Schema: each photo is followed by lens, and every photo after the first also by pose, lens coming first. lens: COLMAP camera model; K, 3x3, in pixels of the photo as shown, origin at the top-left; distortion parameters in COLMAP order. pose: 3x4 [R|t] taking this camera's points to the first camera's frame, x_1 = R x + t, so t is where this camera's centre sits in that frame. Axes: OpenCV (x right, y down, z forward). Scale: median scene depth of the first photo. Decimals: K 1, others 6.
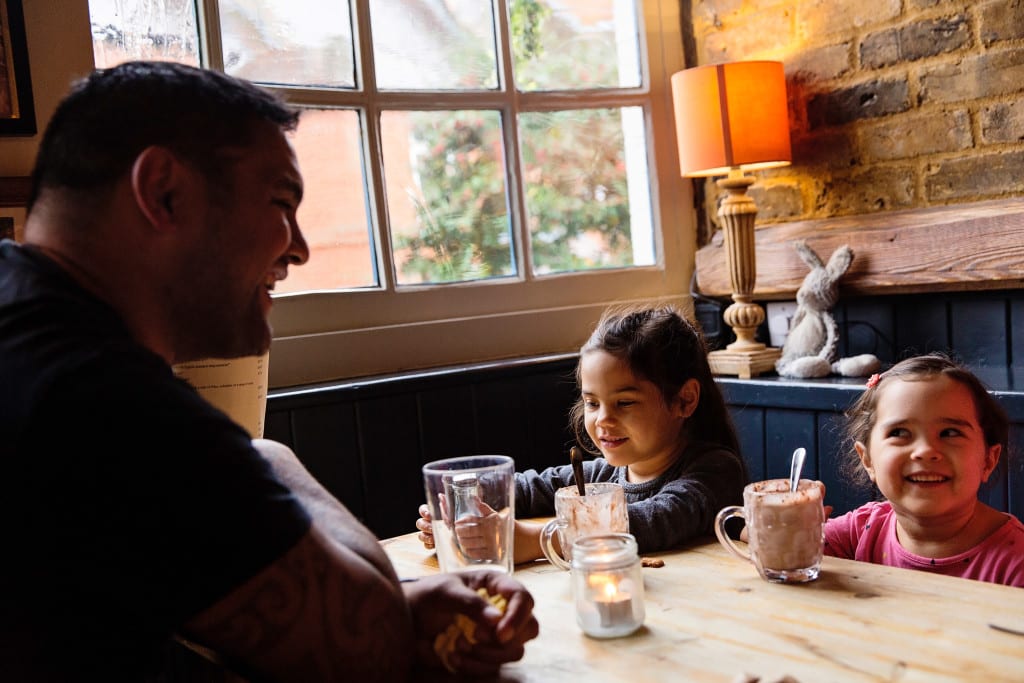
lens RADIAL K [[1322.9, 0, 497.3], [0, 1322.9, 342.9], [0, 0, 1]] dist [0.014808, 0.003448]
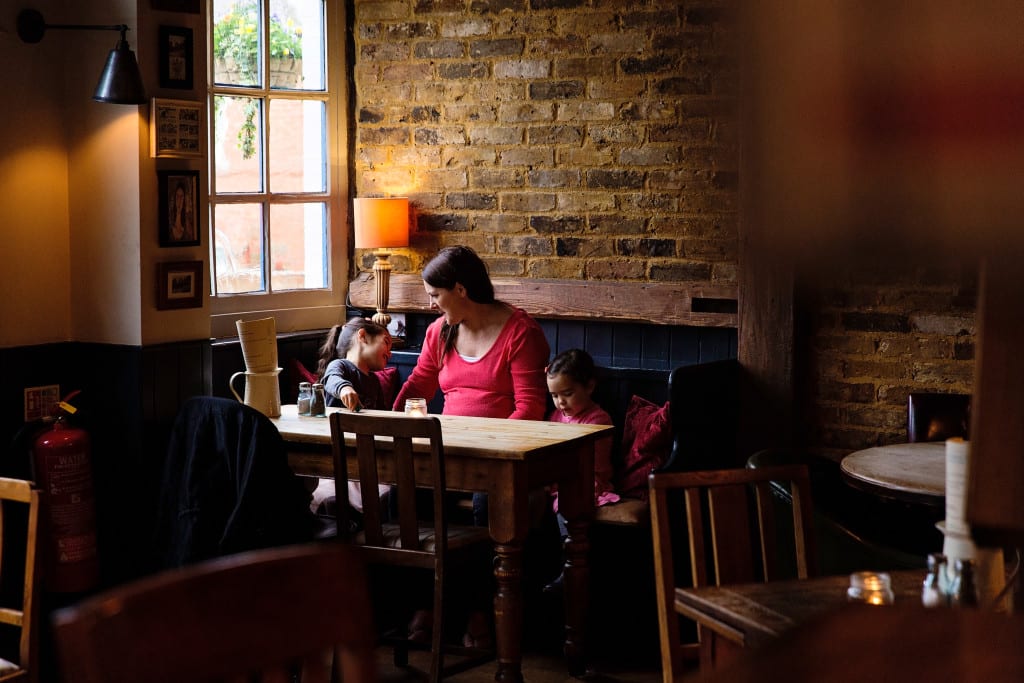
lens RADIAL K [[2101.6, 0, 512.0], [0, 2101.6, 341.5], [0, 0, 1]] dist [0.015162, 0.005485]
pose [[0.918833, 0.055609, 0.390709, -0.937772], [-0.058986, 0.998253, -0.003361, 0.012302], [-0.390213, -0.019958, 0.920508, -2.156258]]
